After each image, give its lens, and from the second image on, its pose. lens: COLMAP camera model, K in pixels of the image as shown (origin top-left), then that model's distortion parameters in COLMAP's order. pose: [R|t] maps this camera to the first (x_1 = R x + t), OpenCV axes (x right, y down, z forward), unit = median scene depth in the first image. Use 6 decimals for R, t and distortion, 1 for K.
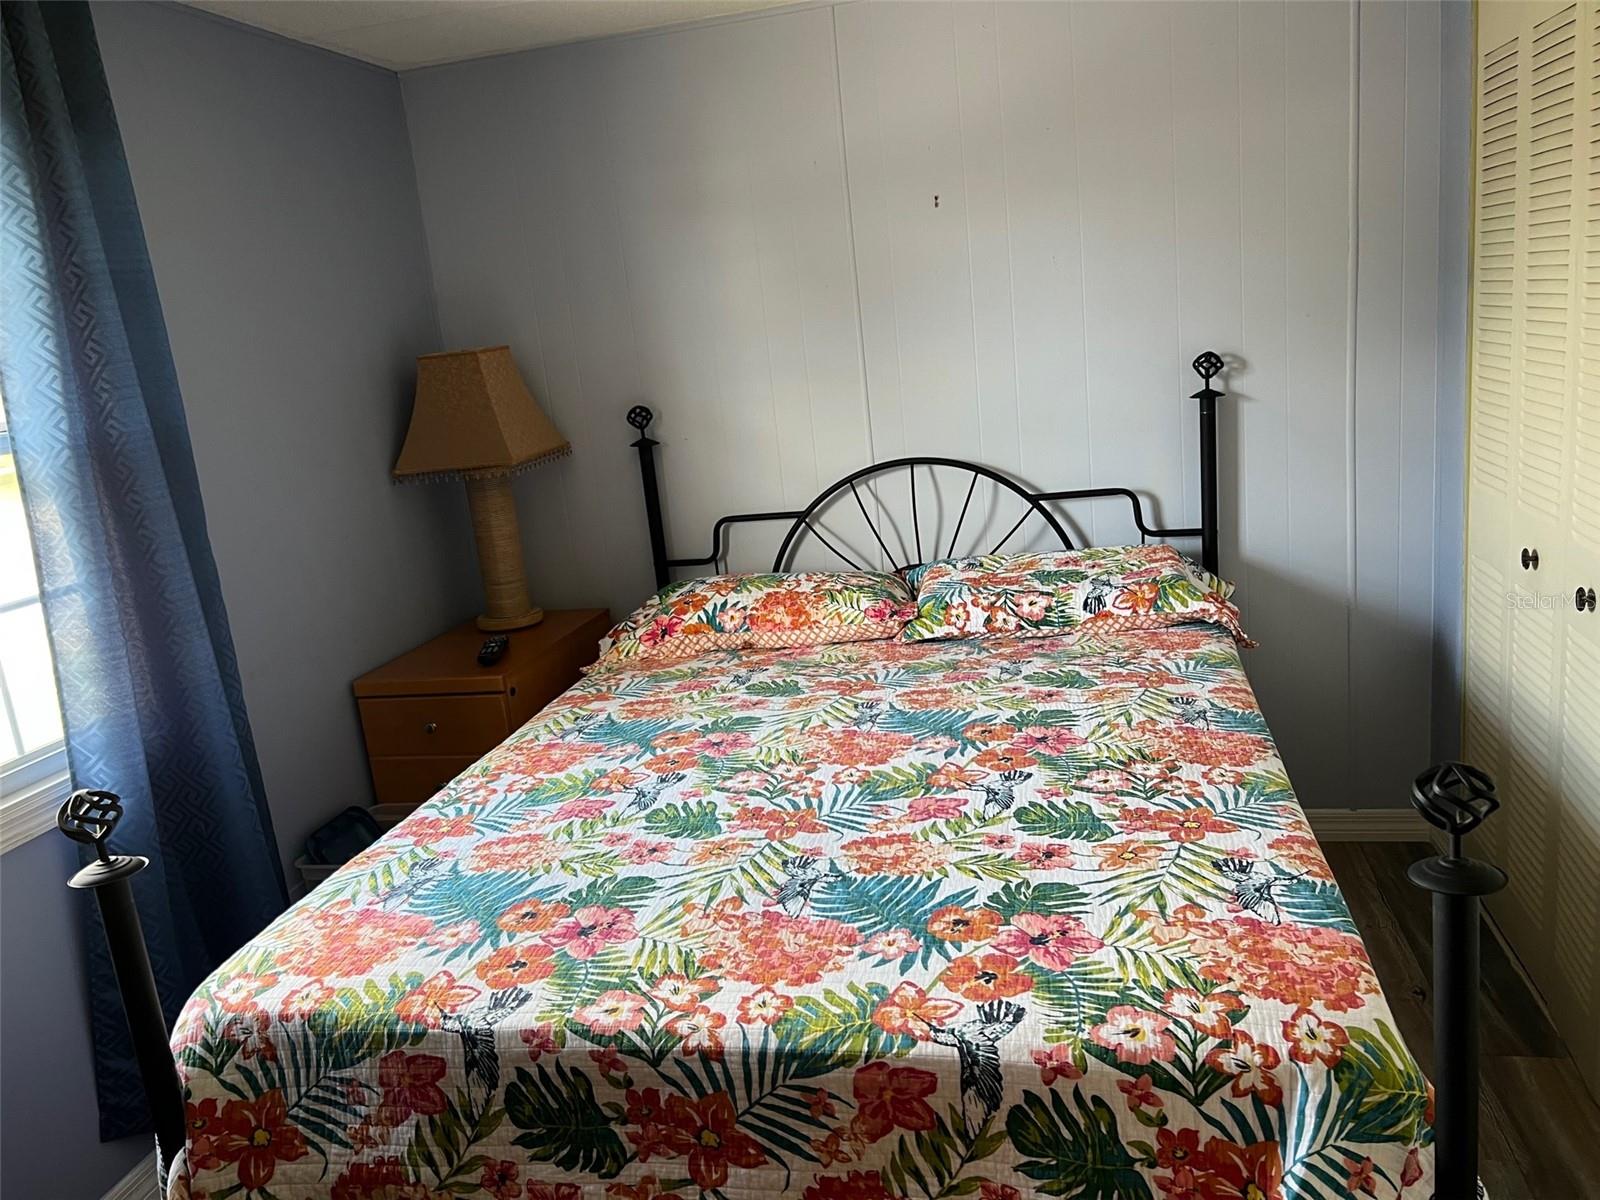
lens RADIAL K [[1213.7, 0, 788.6], [0, 1213.7, 599.7], [0, 0, 1]] dist [0.060911, -0.064635]
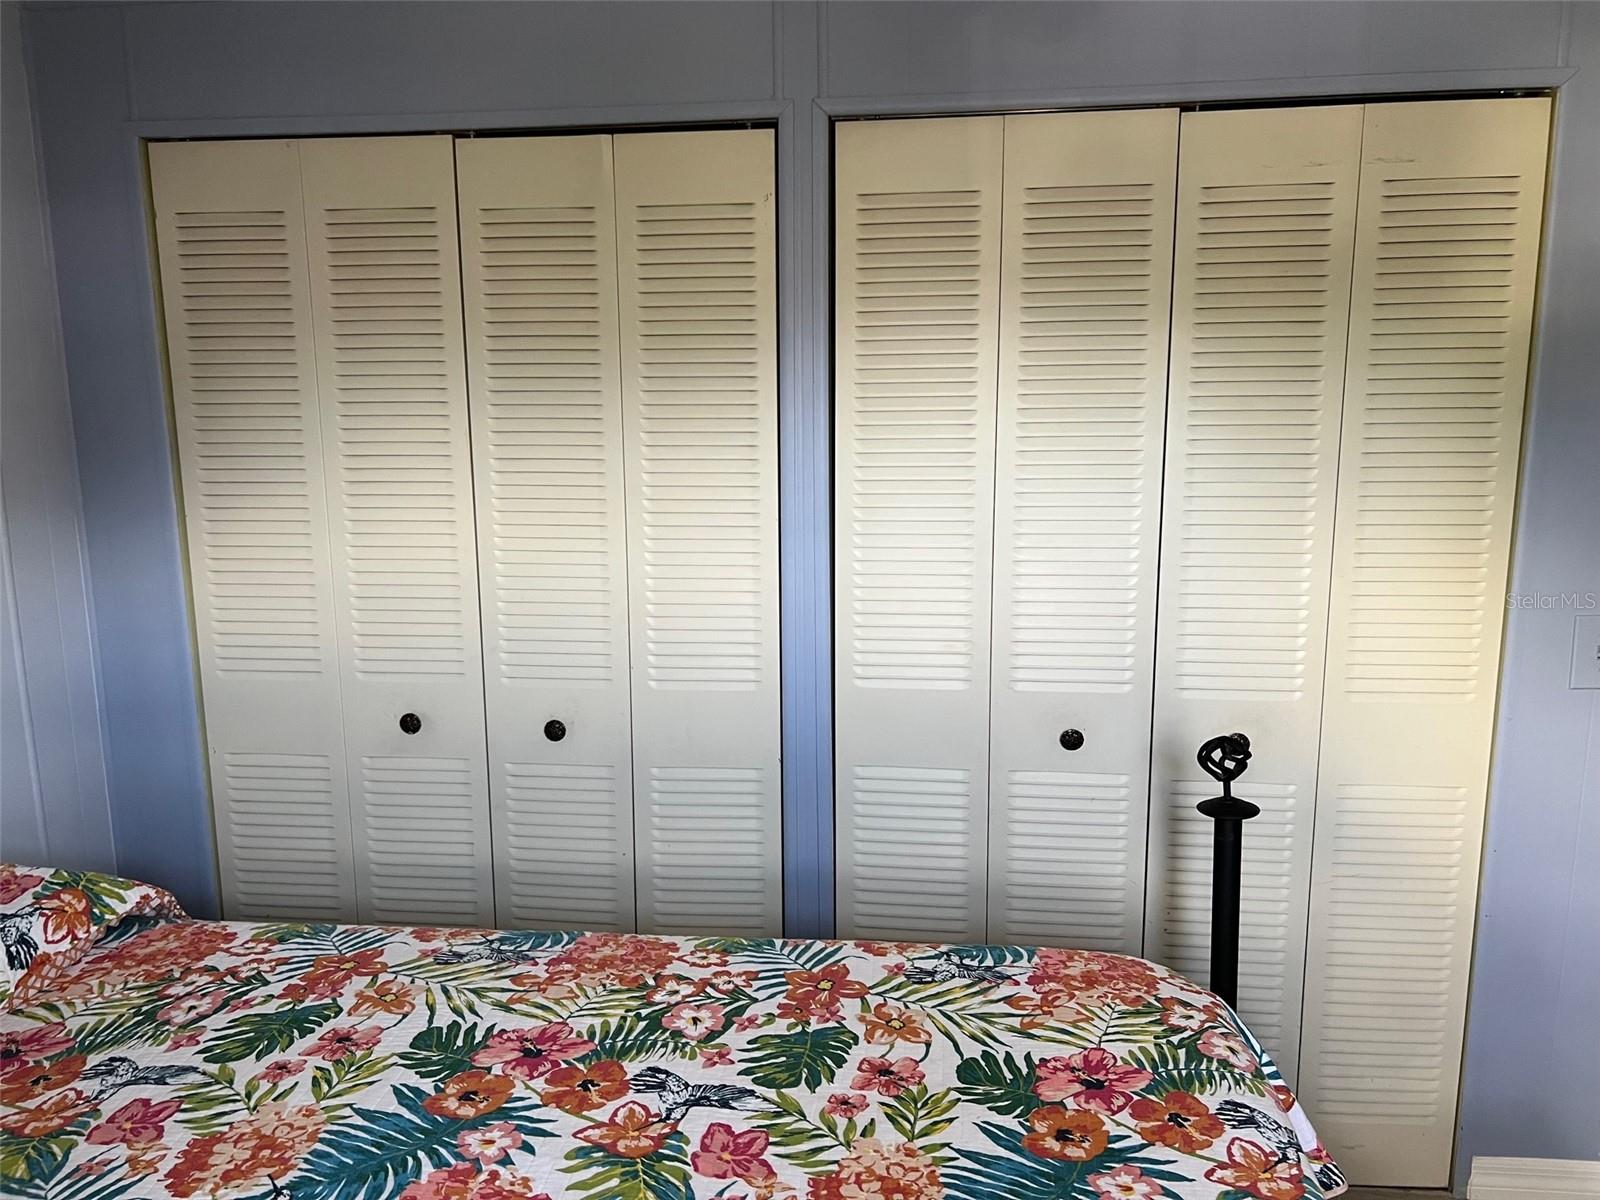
lens RADIAL K [[1213.7, 0, 790.2], [0, 1213.7, 611.4], [0, 0, 1]] dist [0.060911, -0.064635]
pose [[-0.119809, -0.066480, 0.990569, -0.502954], [0.240602, 0.966068, 0.093936, -0.164859], [-0.963201, 0.249587, -0.099748, 0.893694]]
